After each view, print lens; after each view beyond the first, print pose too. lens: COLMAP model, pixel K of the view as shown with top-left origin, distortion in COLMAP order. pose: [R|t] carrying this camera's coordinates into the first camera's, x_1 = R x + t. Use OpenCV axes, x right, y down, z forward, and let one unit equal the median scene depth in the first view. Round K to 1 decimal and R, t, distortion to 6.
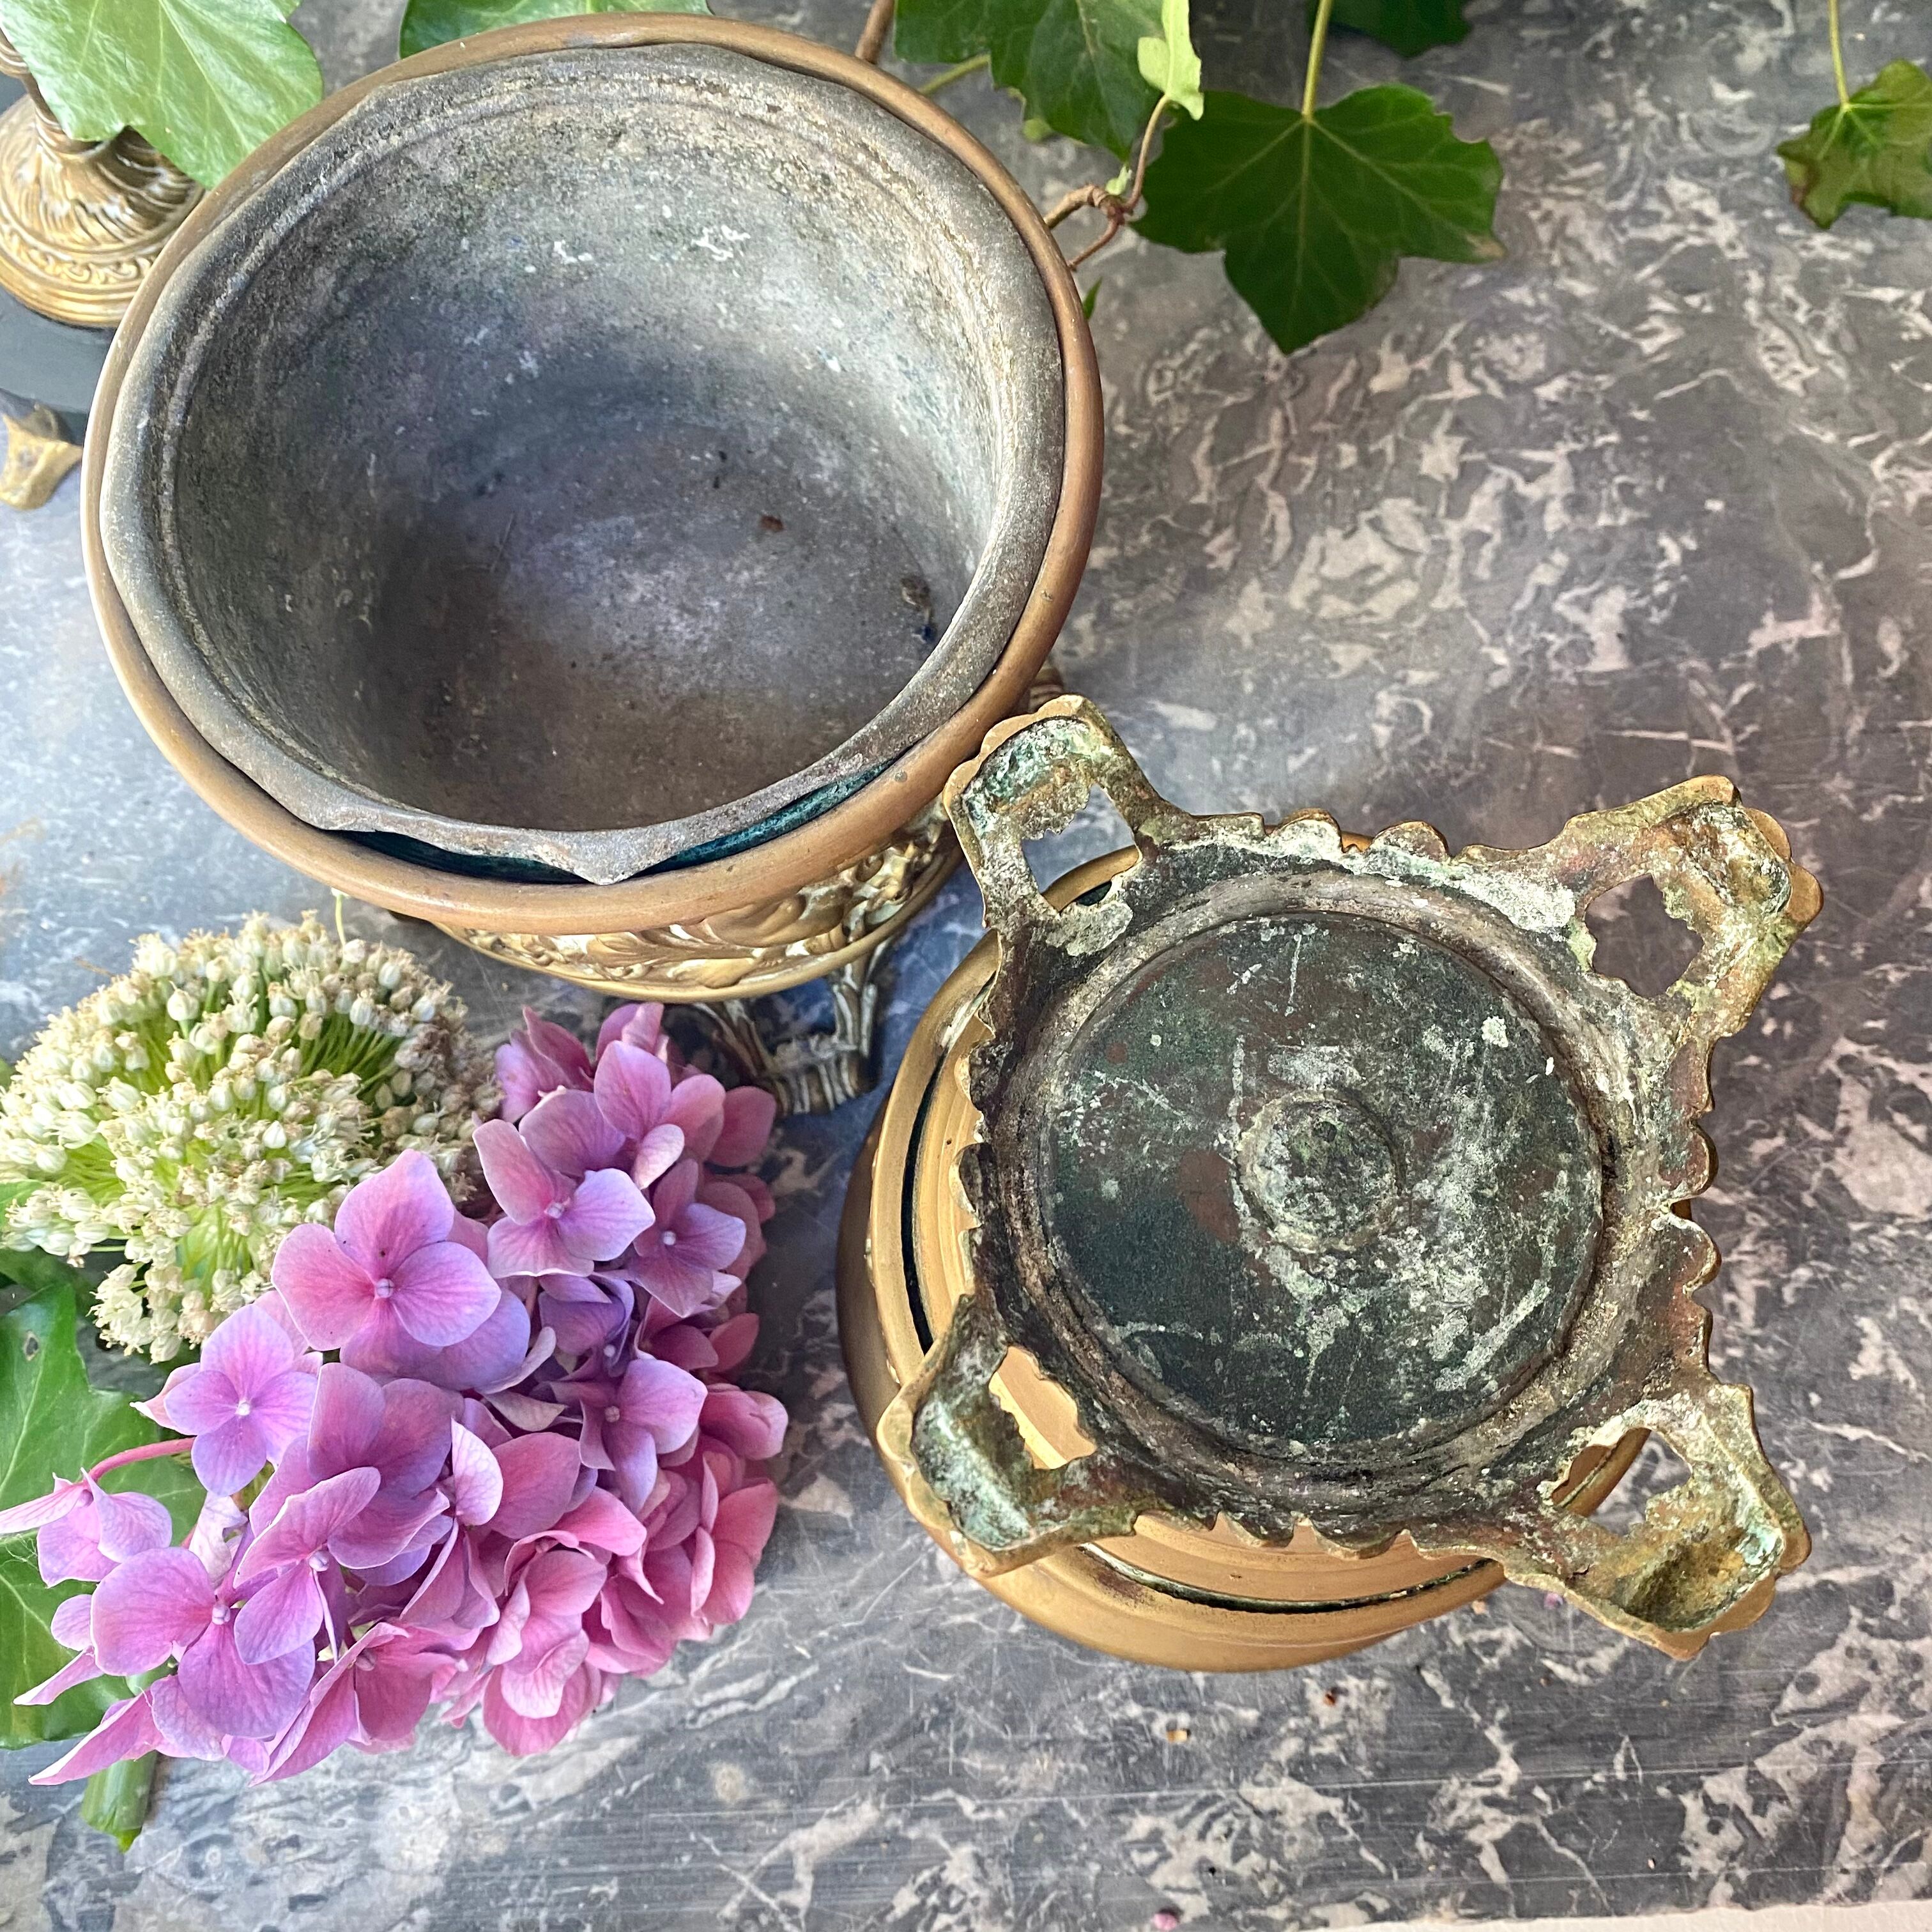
lens RADIAL K [[2030.4, 0, 981.7], [0, 2030.4, 1019.1], [0, 0, 1]] dist [-0.004902, 0.000000]
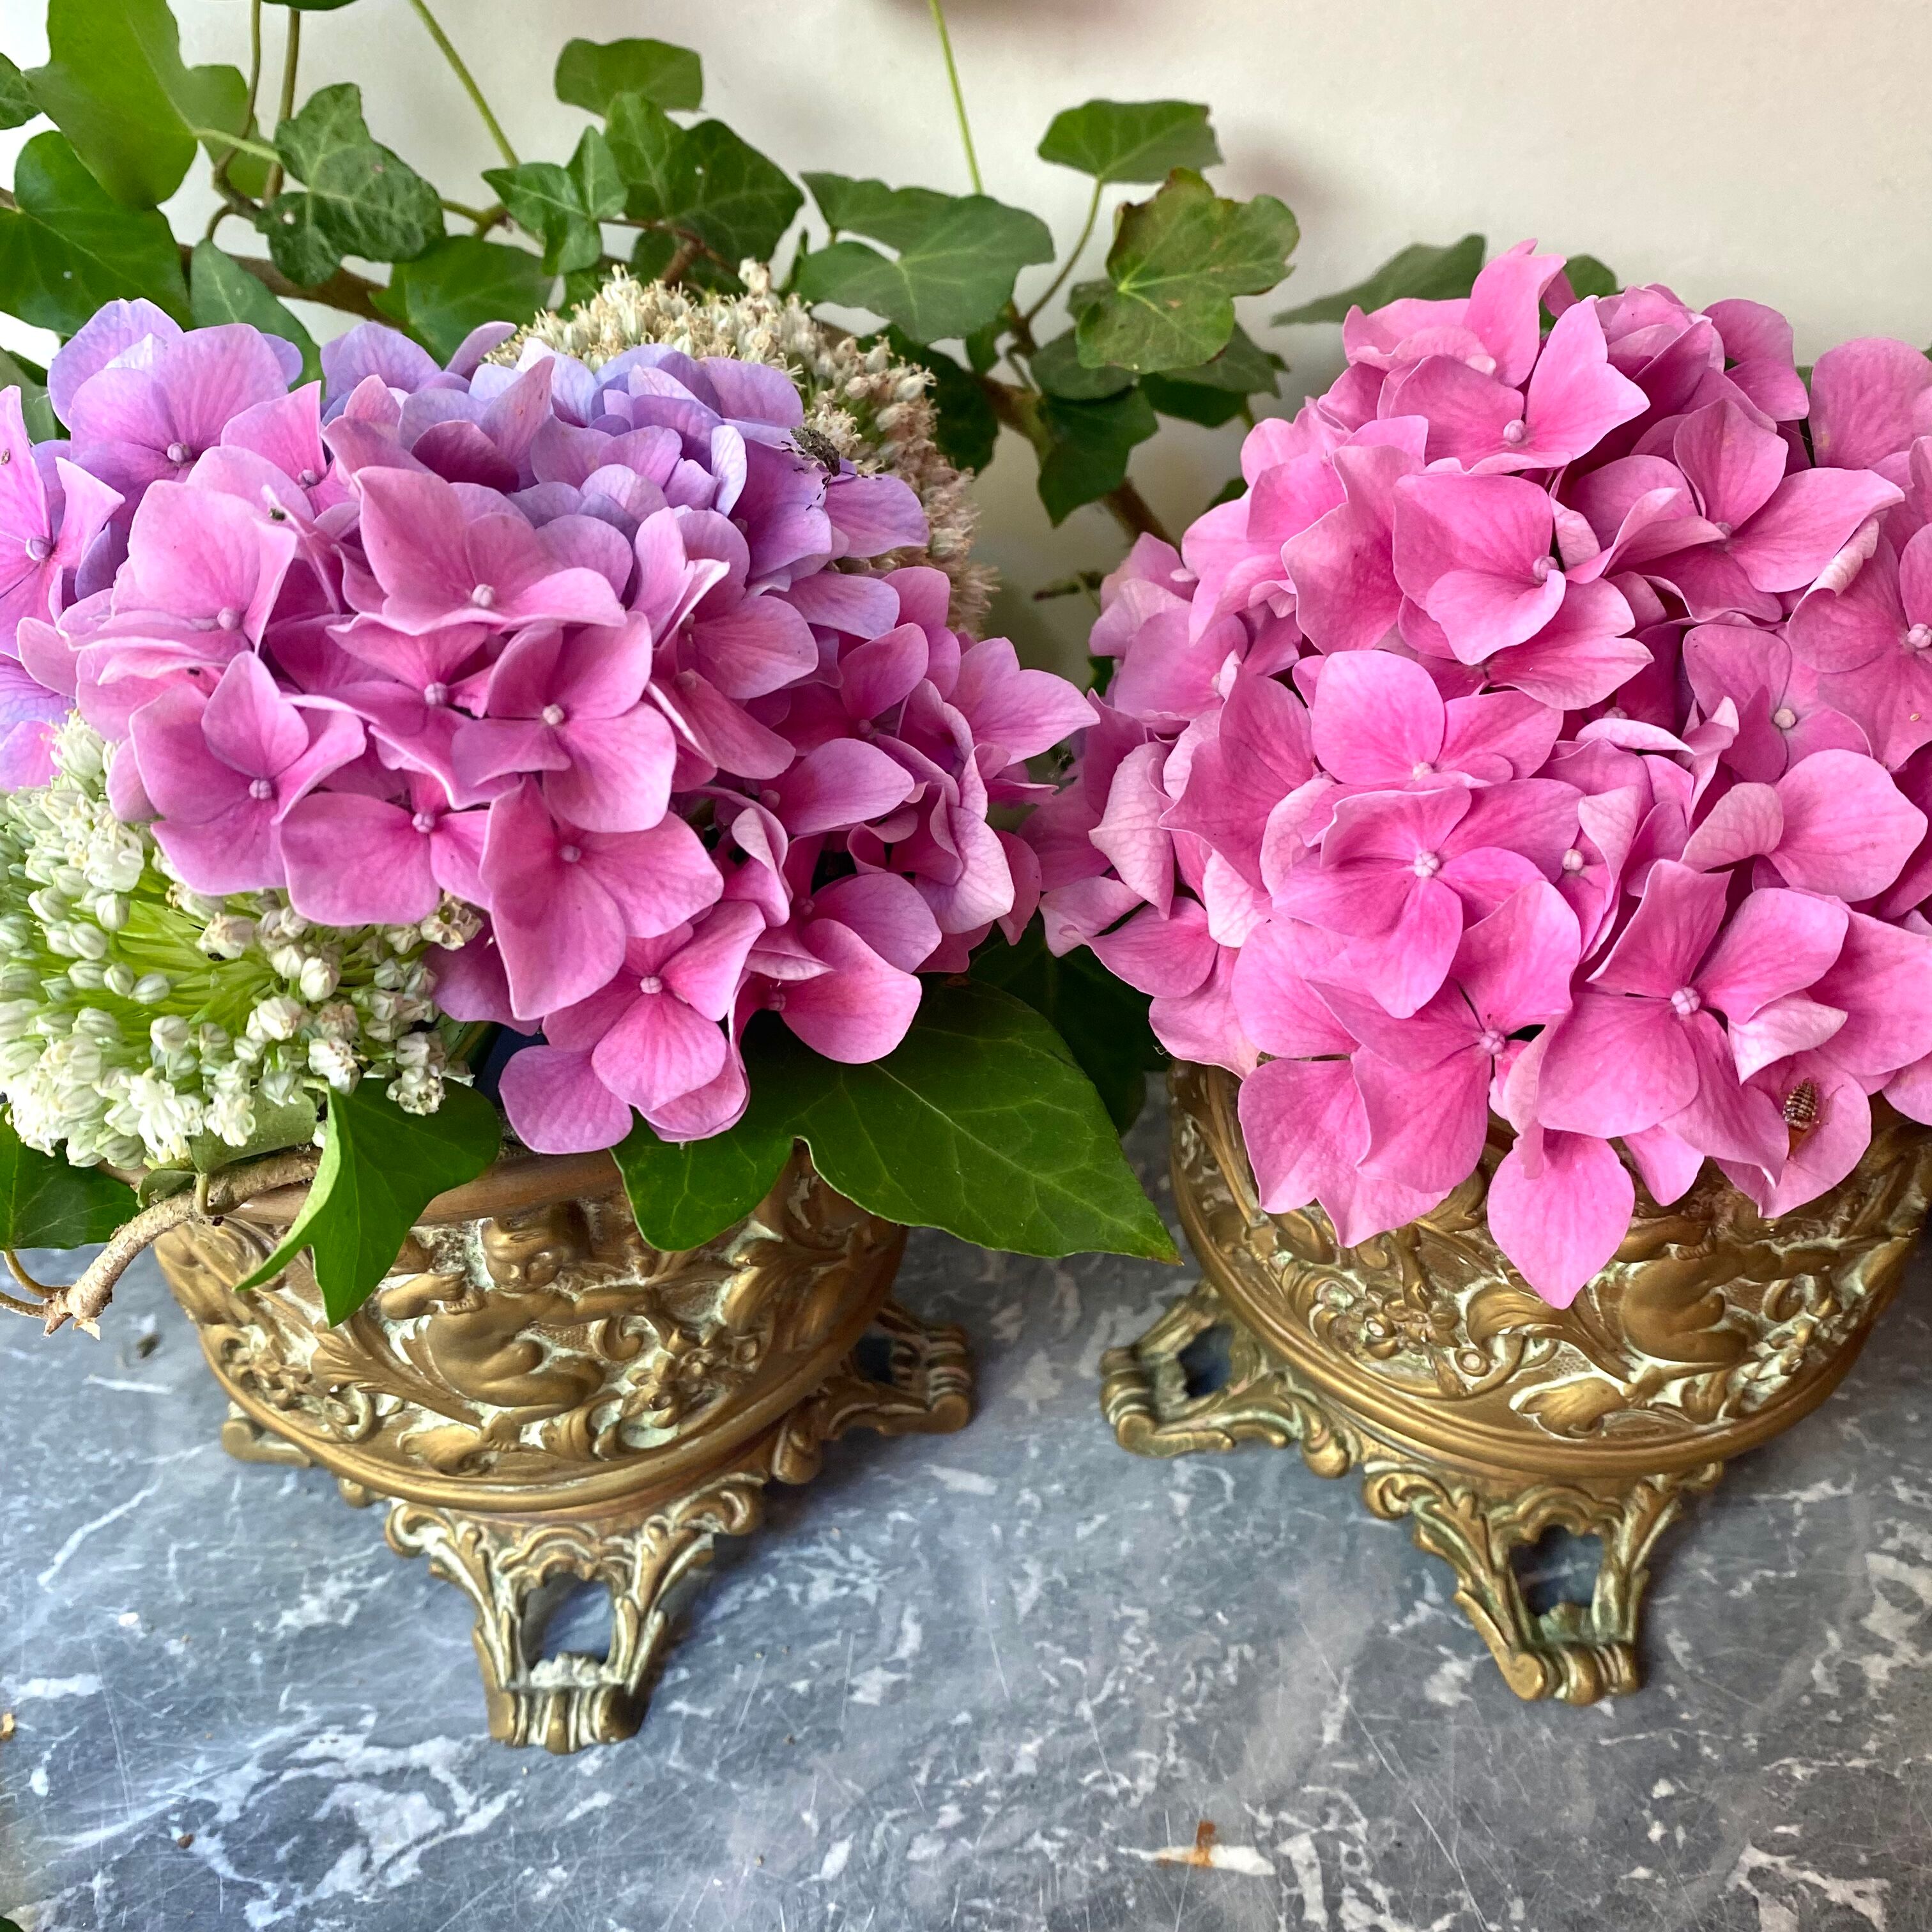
lens RADIAL K [[2030.4, 0, 961.0], [0, 2030.4, 990.1], [0, 0, 1]] dist [-0.004902, 0.000000]
pose [[0.999794, 0.001837, -0.020212, 0.124994], [-0.012838, 0.828582, -0.559721, 0.187688], [0.015720, 0.559865, 0.828435, 0.128839]]
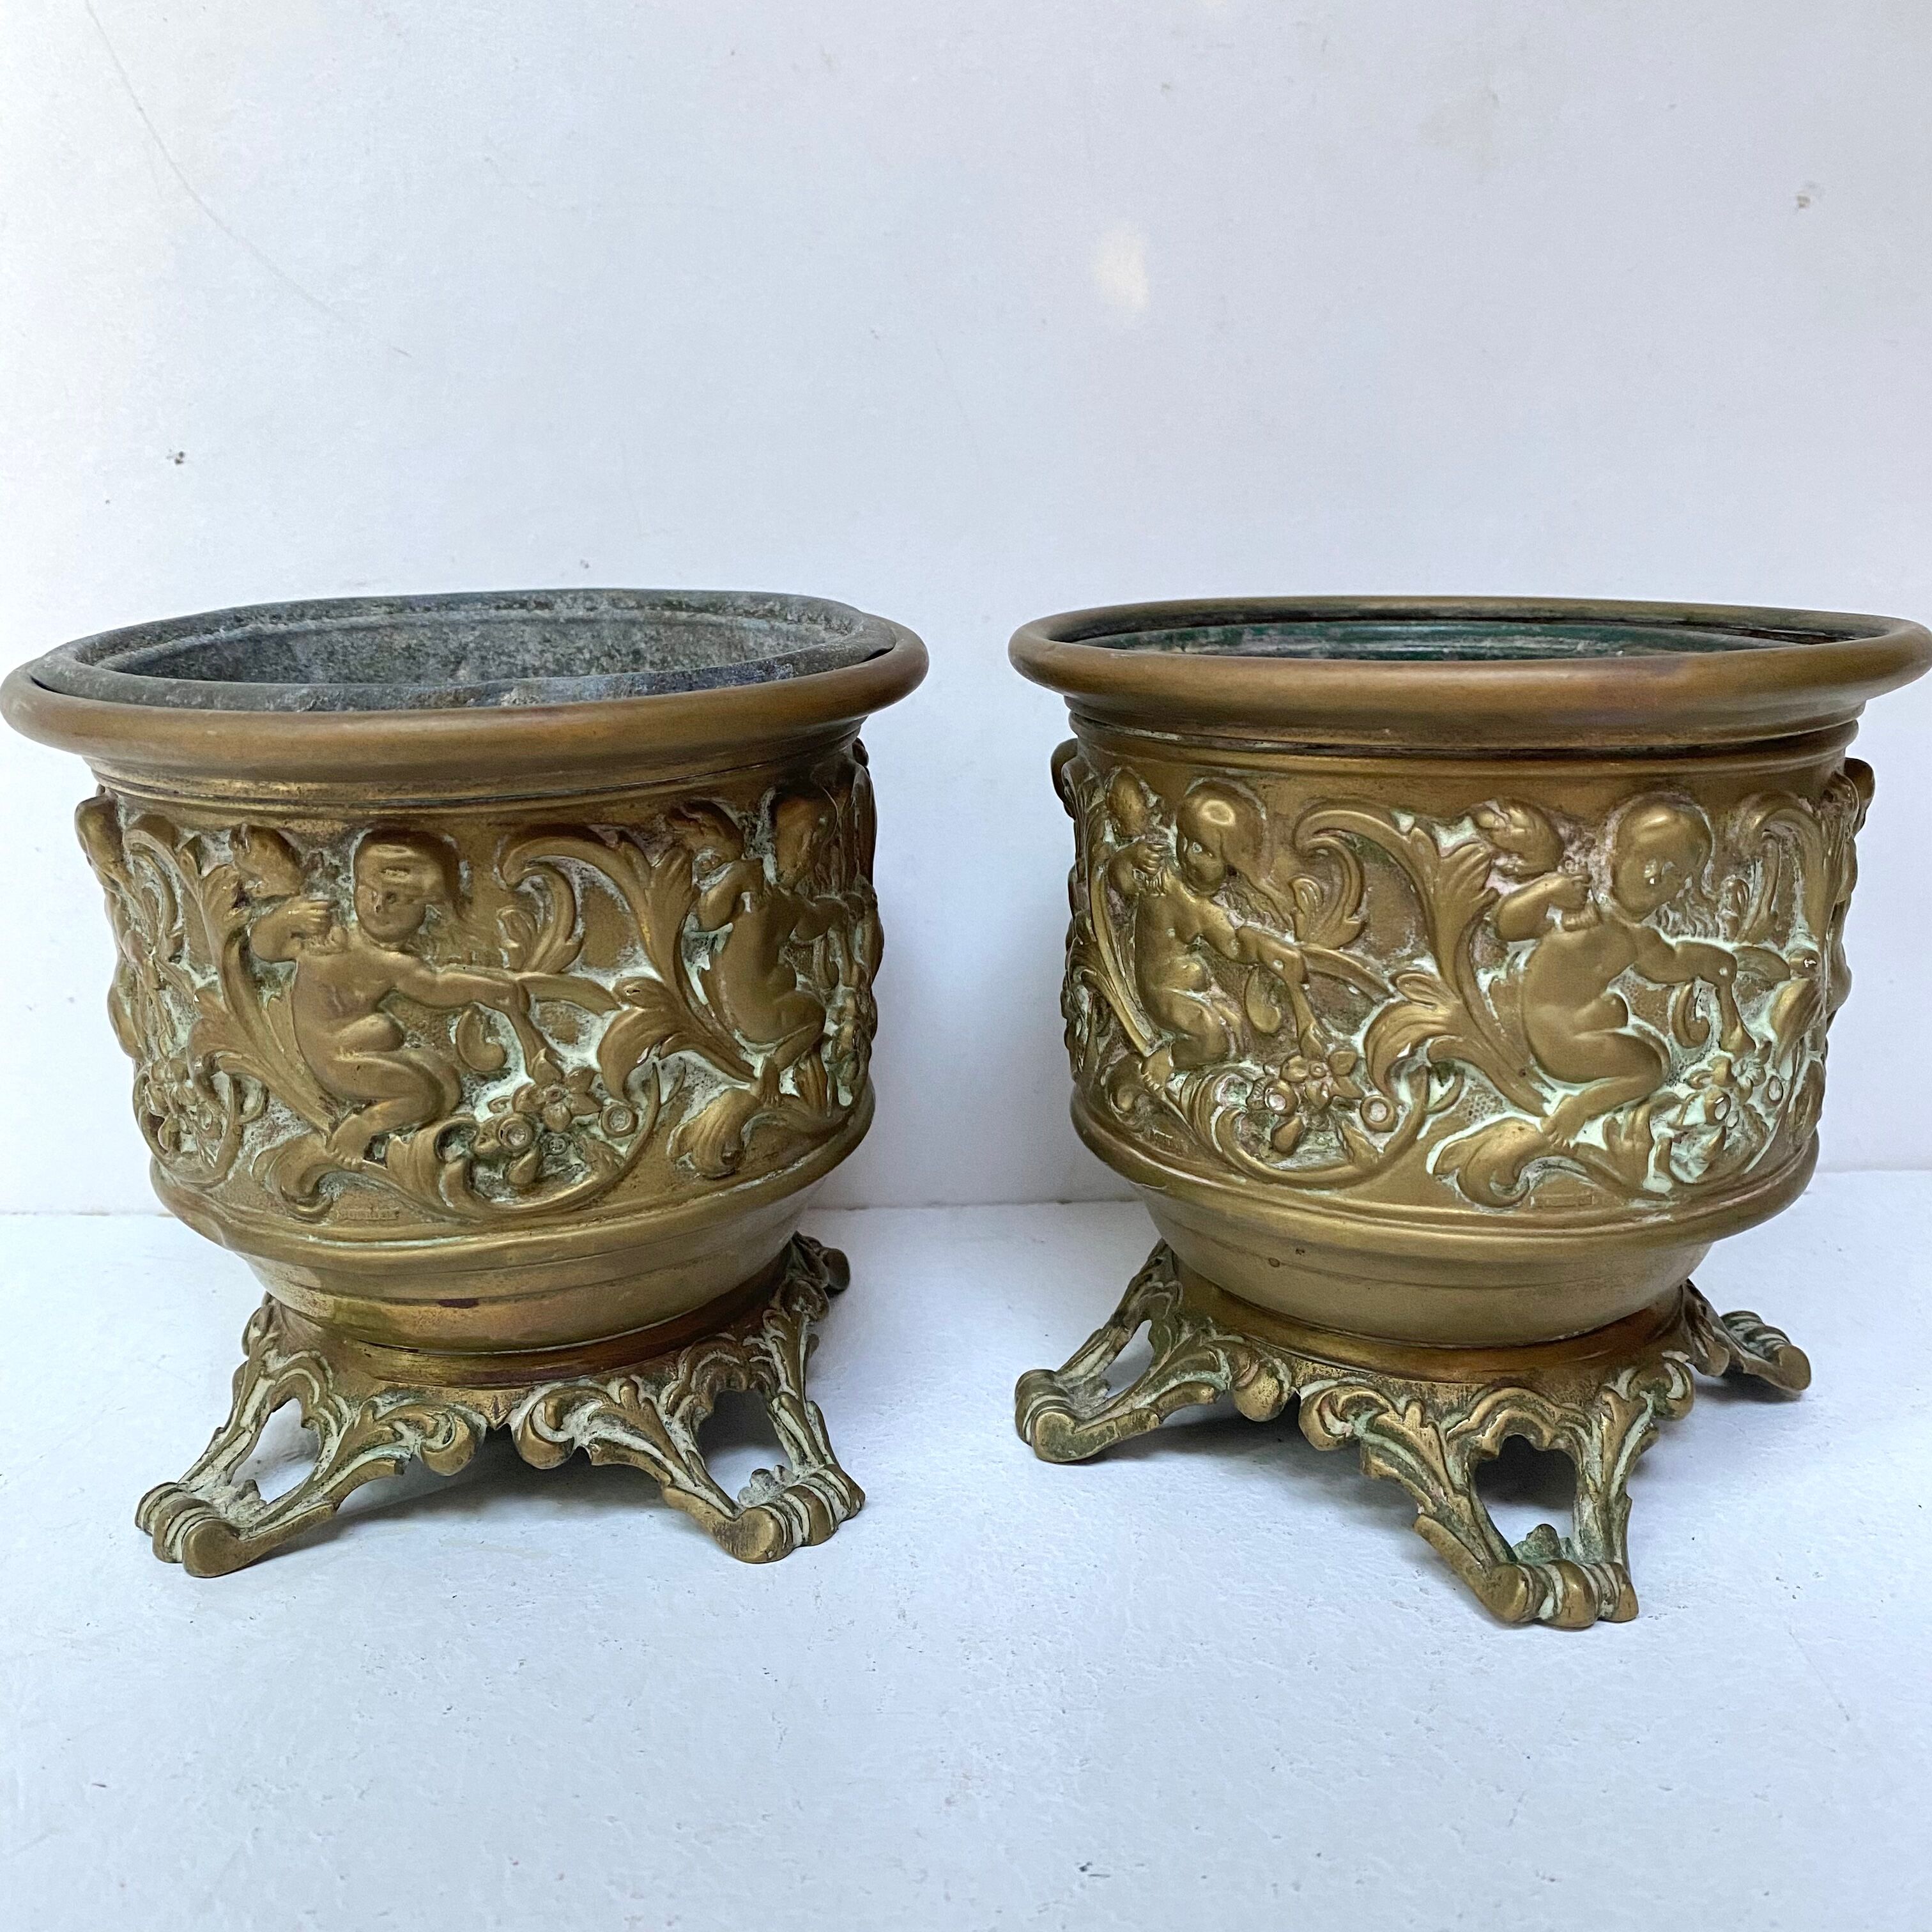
lens RADIAL K [[2030.4, 0, 945.9], [0, 2030.4, 943.7], [0, 0, 1]] dist [-0.004902, 0.000000]
pose [[0.999539, -0.029769, -0.005903, 0.154342], [0.009838, 0.501815, -0.864919, 0.470845], [0.028709, 0.864462, 0.501877, 0.426822]]
